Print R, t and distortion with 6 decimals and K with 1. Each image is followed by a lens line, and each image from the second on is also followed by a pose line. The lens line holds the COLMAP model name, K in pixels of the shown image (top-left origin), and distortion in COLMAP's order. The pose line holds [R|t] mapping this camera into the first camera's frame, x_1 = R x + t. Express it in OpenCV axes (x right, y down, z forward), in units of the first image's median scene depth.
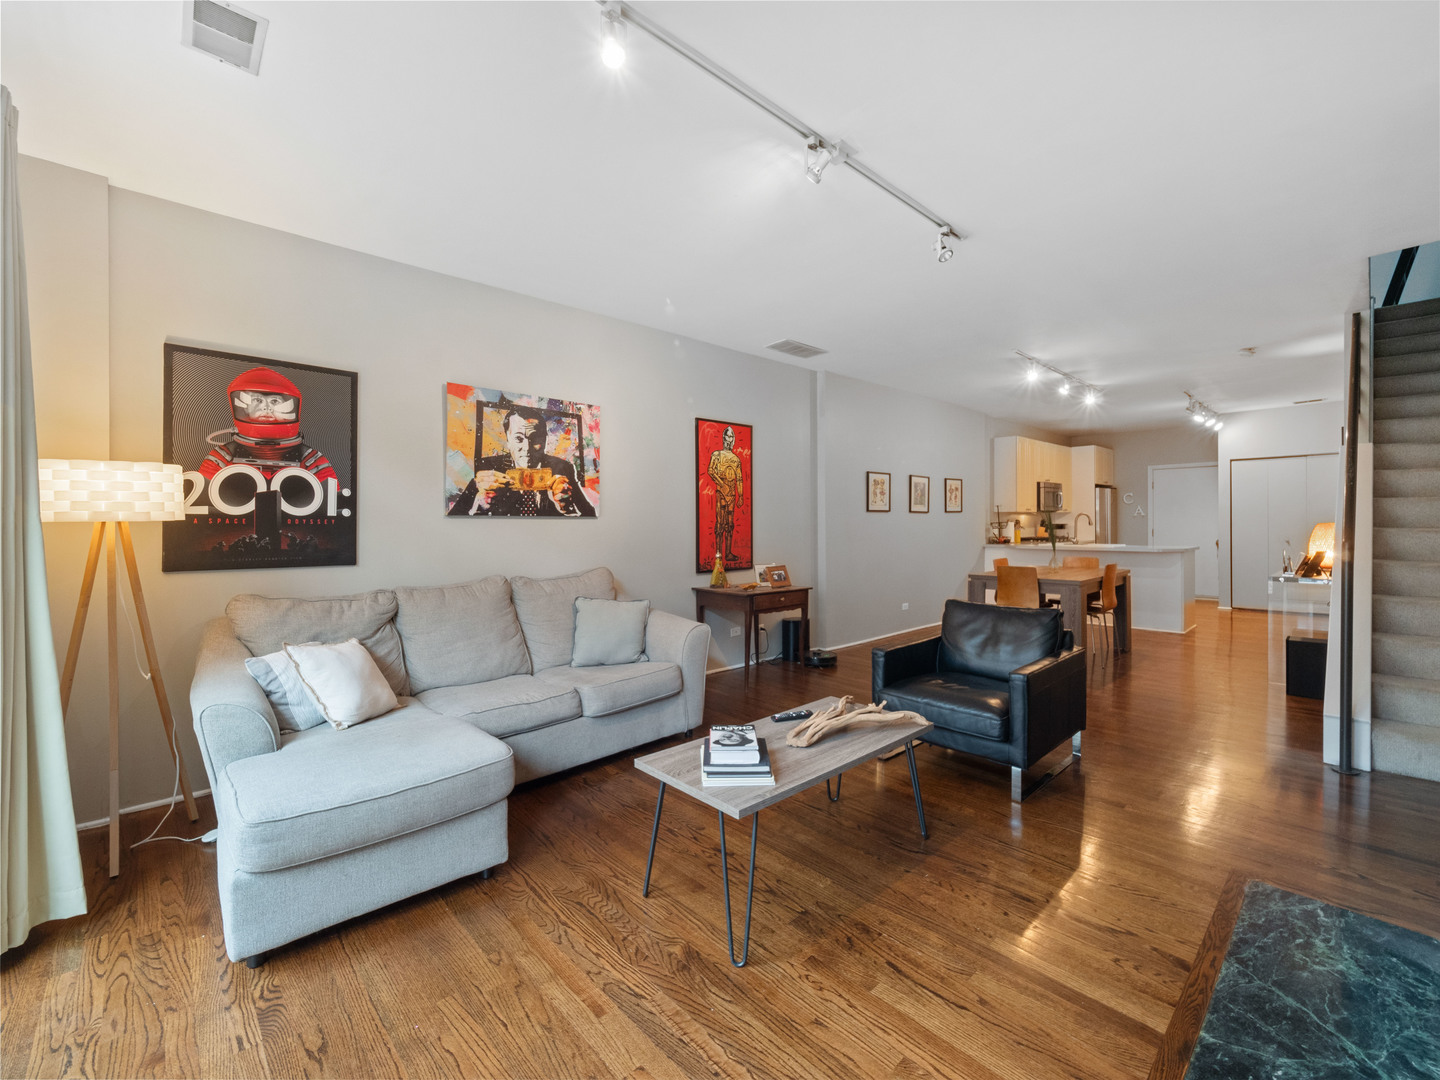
lens RADIAL K [[618.7, 0, 719.5], [0, 618.7, 528.7], [0, 0, 1]] dist [-0.000549, 0.000035]
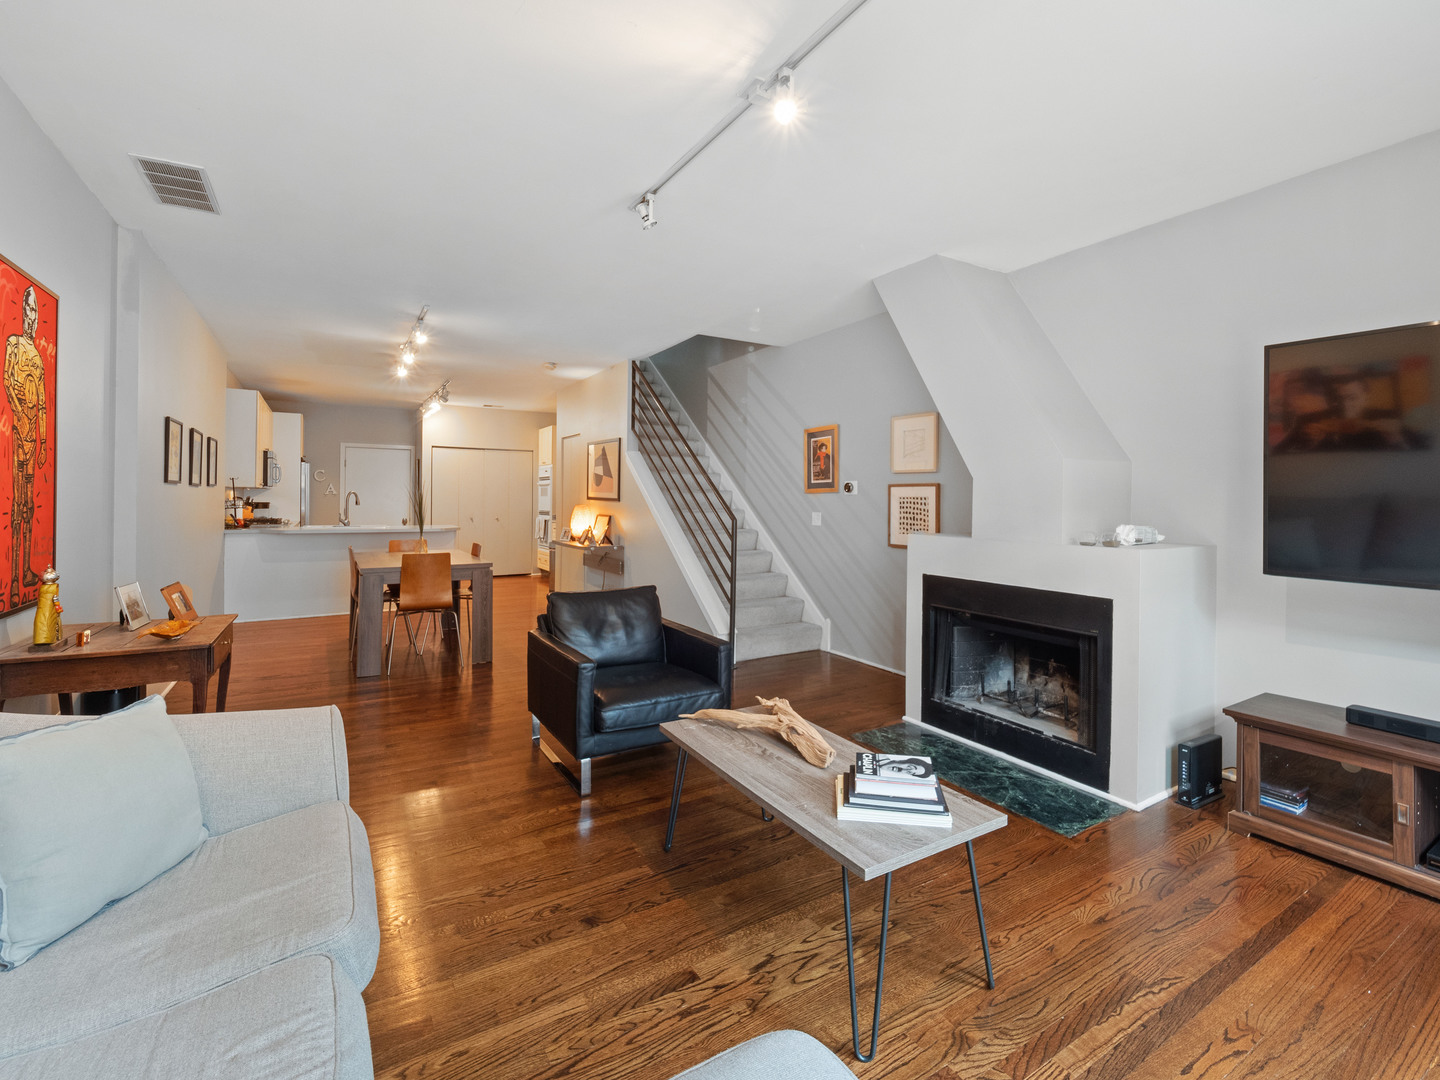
lens RADIAL K [[648.4, 0, 729.1], [0, 648.4, 504.2], [0, 0, 1]] dist [0.002197, 0.000293]
pose [[0.196990, 0.004083, 0.980397, -0.346490], [-0.002548, 0.999990, -0.003652, -0.006691], [-0.980402, -0.001779, 0.196998, 0.410005]]
